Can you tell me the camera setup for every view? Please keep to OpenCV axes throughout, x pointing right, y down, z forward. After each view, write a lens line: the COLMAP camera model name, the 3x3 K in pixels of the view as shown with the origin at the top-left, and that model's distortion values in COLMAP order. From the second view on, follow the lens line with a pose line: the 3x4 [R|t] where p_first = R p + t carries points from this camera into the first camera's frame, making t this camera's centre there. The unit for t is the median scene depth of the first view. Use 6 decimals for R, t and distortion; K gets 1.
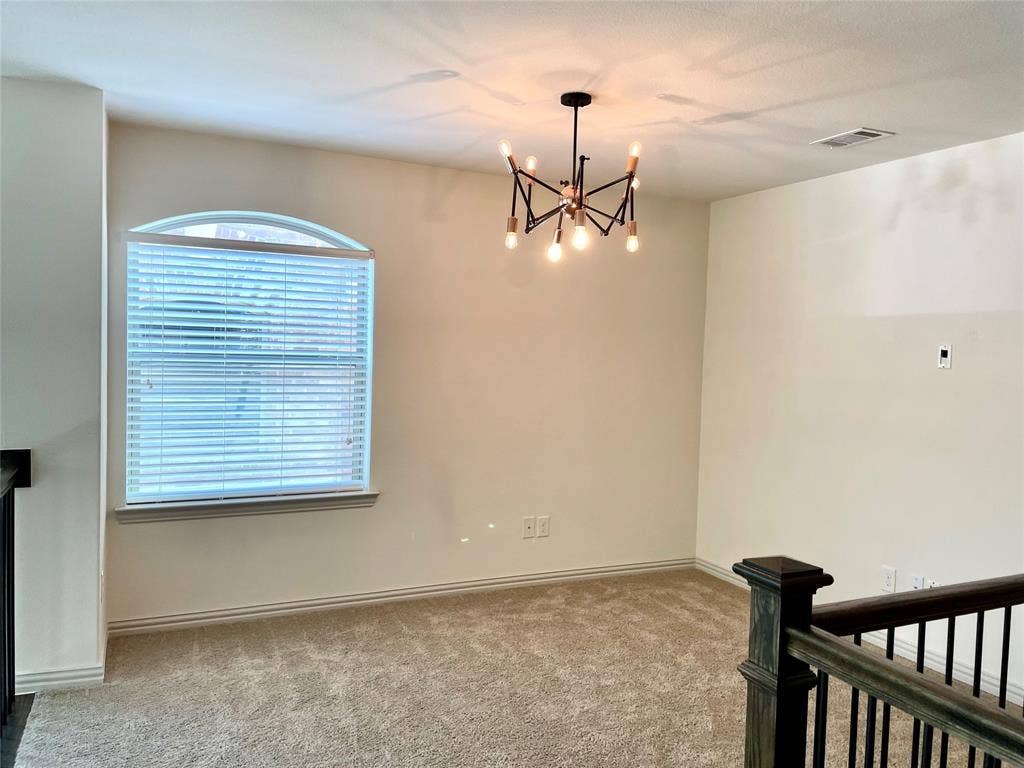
lens RADIAL K [[796.3, 0, 512.5], [0, 796.3, 386.5], [0, 0, 1]] dist [0.056574, -0.090262]
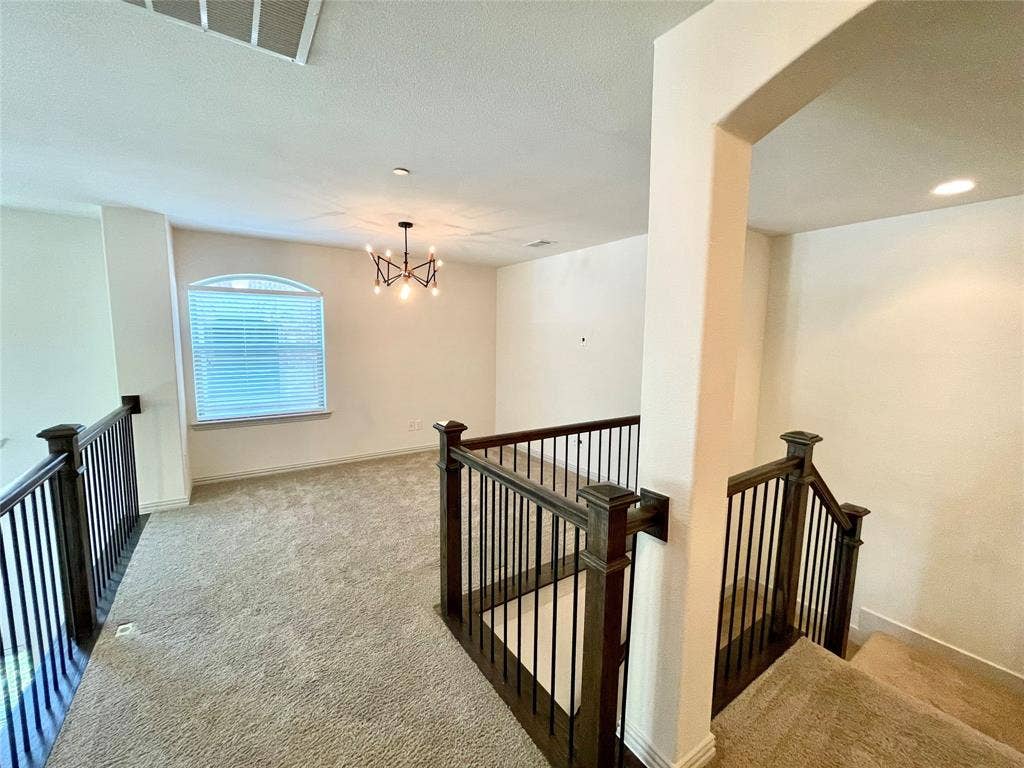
lens RADIAL K [[425.8, 0, 511.5], [0, 425.8, 387.6], [0, 0, 1]] dist [-0.004963, 0.000271]
pose [[0.987977, -0.032469, 0.151154, 0.155748], [0.022021, 0.997283, 0.070291, 0.005574], [-0.153025, -0.066117, 0.986008, -0.184826]]
